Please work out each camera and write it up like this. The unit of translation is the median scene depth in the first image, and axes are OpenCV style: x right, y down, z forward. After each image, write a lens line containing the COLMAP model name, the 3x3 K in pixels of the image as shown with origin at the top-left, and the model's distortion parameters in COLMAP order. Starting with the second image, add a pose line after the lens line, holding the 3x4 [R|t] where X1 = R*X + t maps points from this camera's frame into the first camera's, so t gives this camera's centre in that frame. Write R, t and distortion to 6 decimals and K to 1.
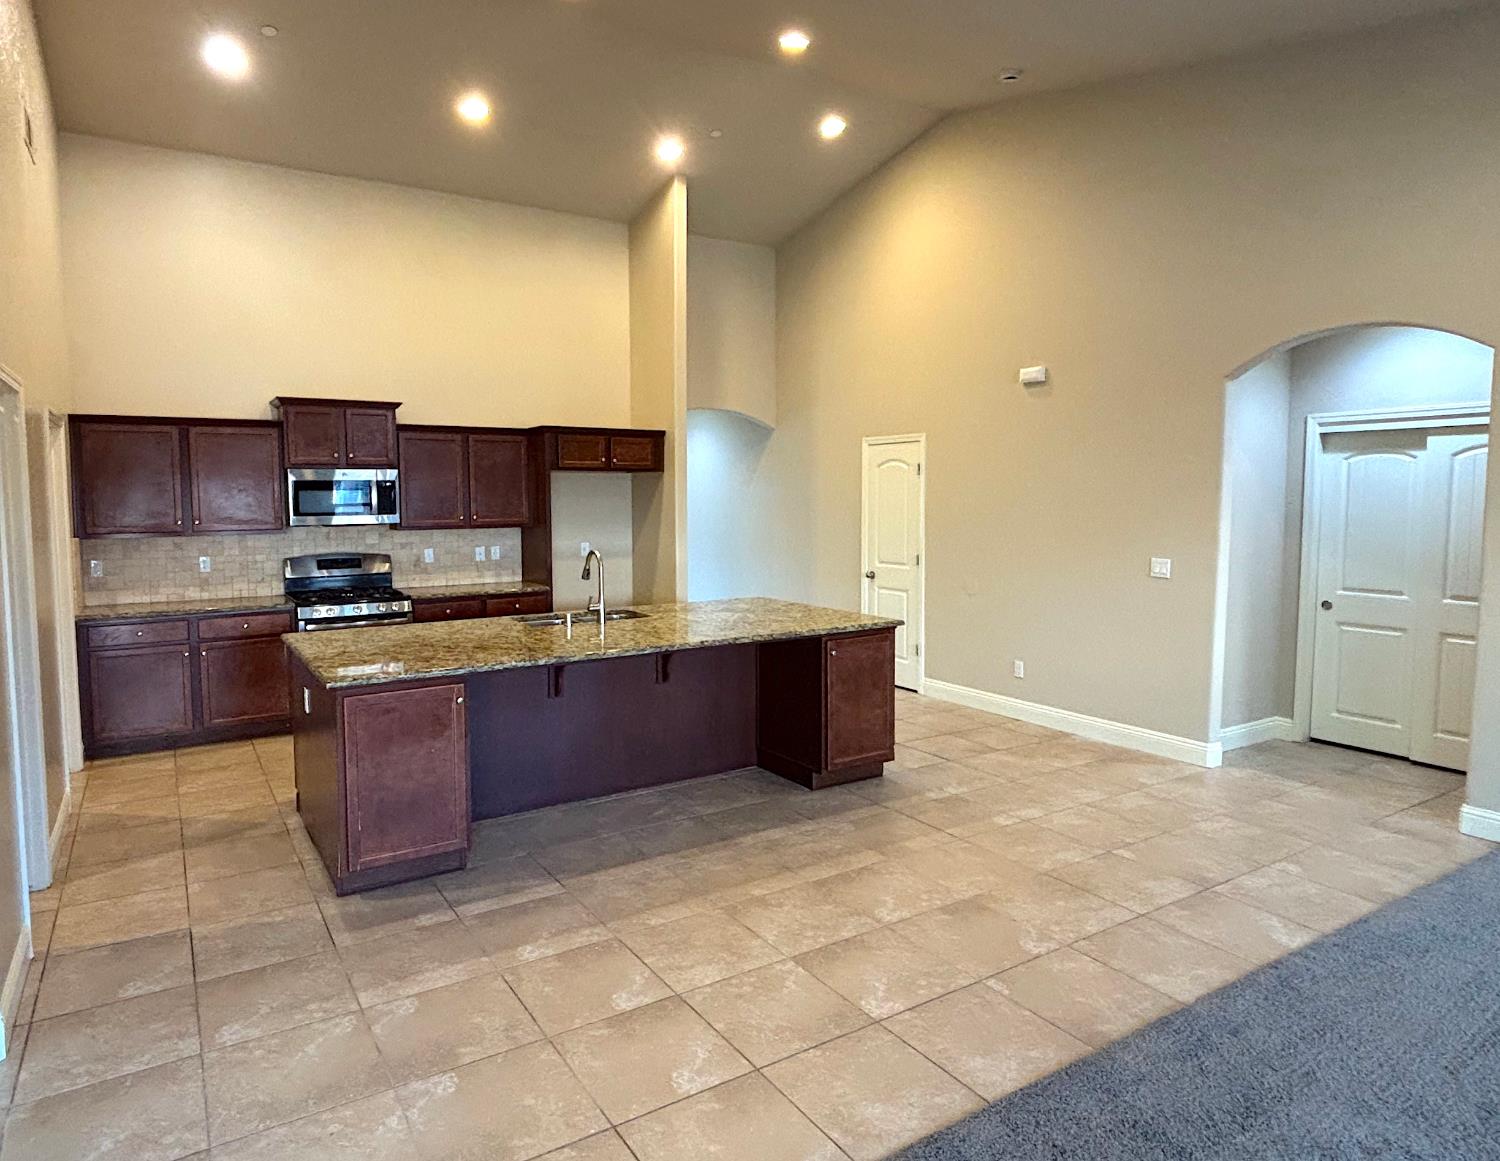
lens RADIAL K [[908.9, 0, 676.4], [0, 908.9, 566.1], [0, 0, 1]] dist [0.043896, -0.060543]
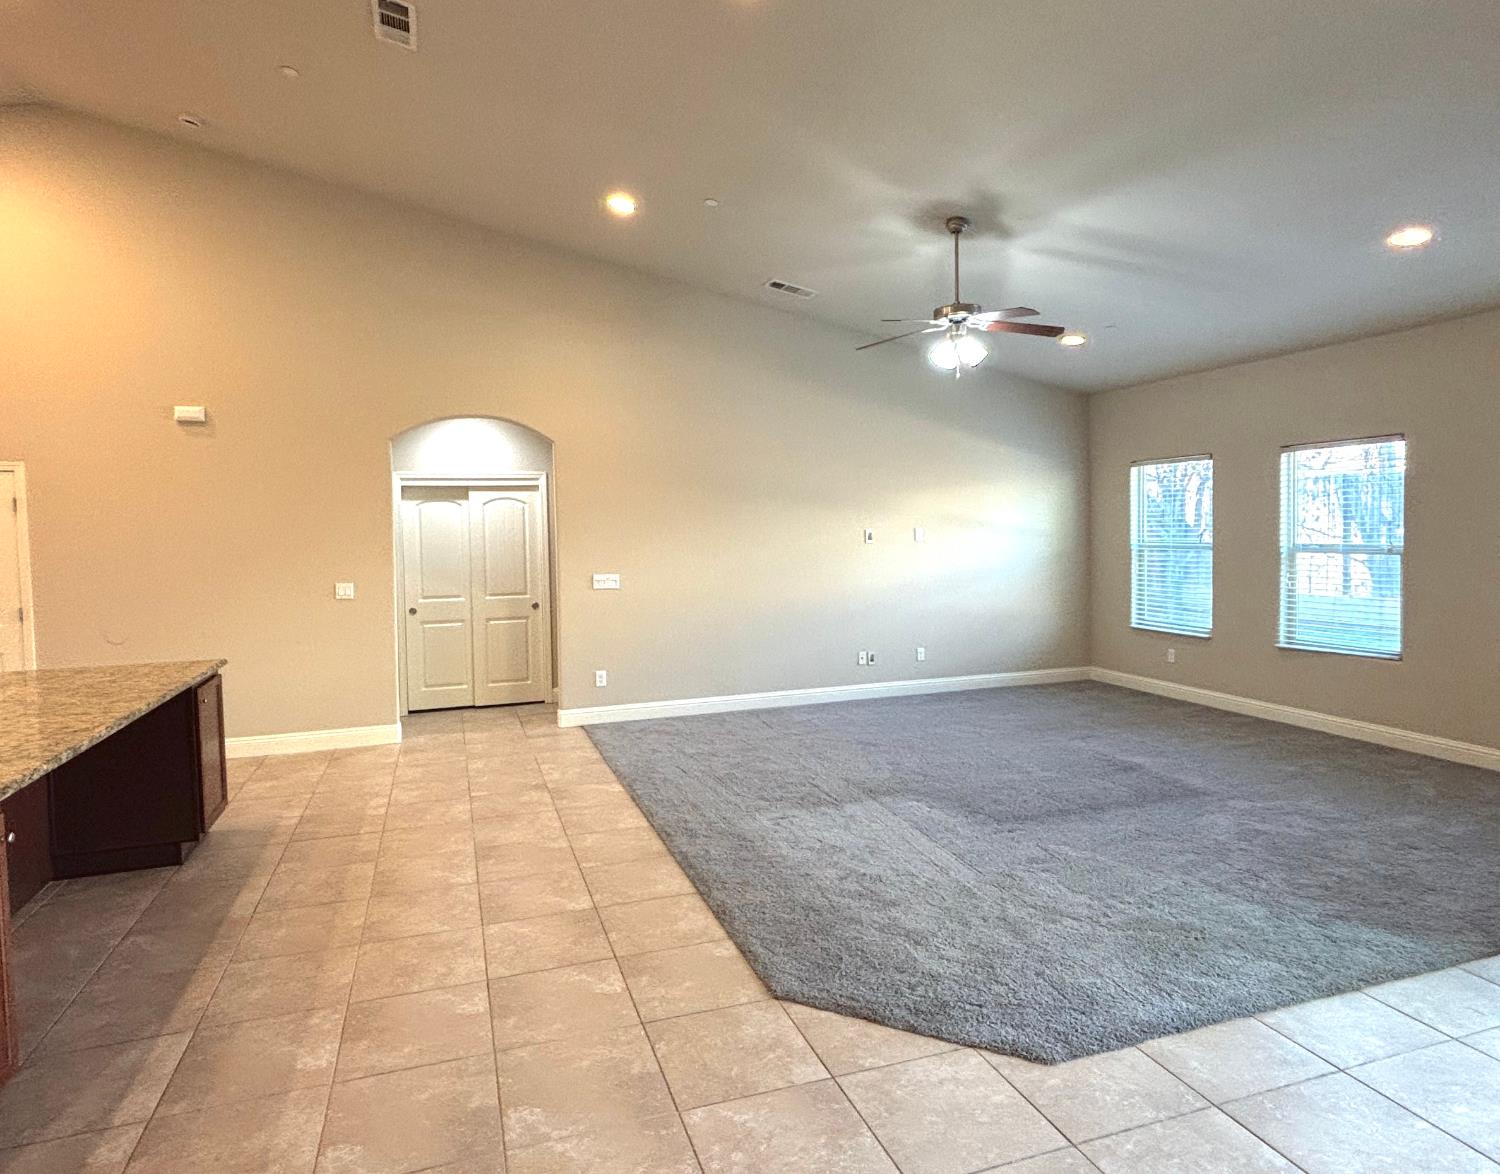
lens RADIAL K [[883.7, 0, 750.0], [0, 883.7, 587.0], [0, 0, 1]] dist [-0.001436, -0.013321]
pose [[0.194464, -0.064021, 0.978818, -0.508961], [0.097334, 0.994203, 0.045690, -0.004772], [-0.976069, 0.086387, 0.199568, 0.249112]]
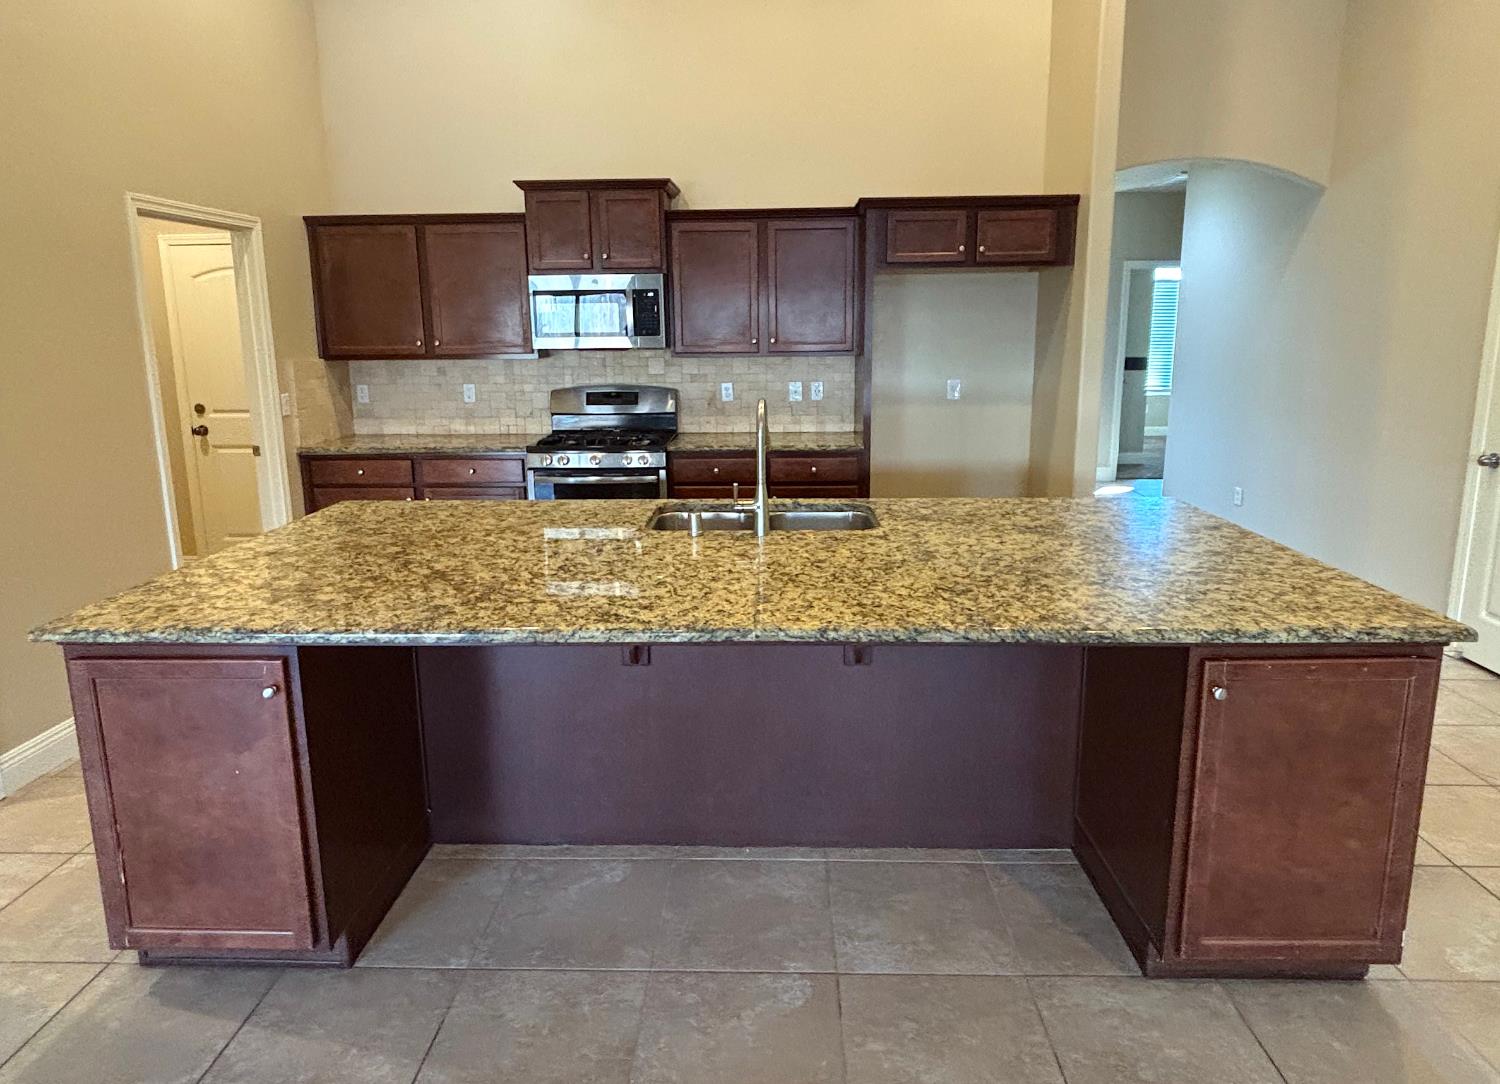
lens RADIAL K [[863.7, 0, 744.9], [0, 863.7, 496.7], [0, 0, 1]] dist [0.051103, -0.051179]
pose [[0.847134, 0.099386, -0.522002, 0.165271], [-0.037185, 0.991033, 0.128340, -0.023599], [0.530076, -0.089310, 0.843233, 0.521842]]
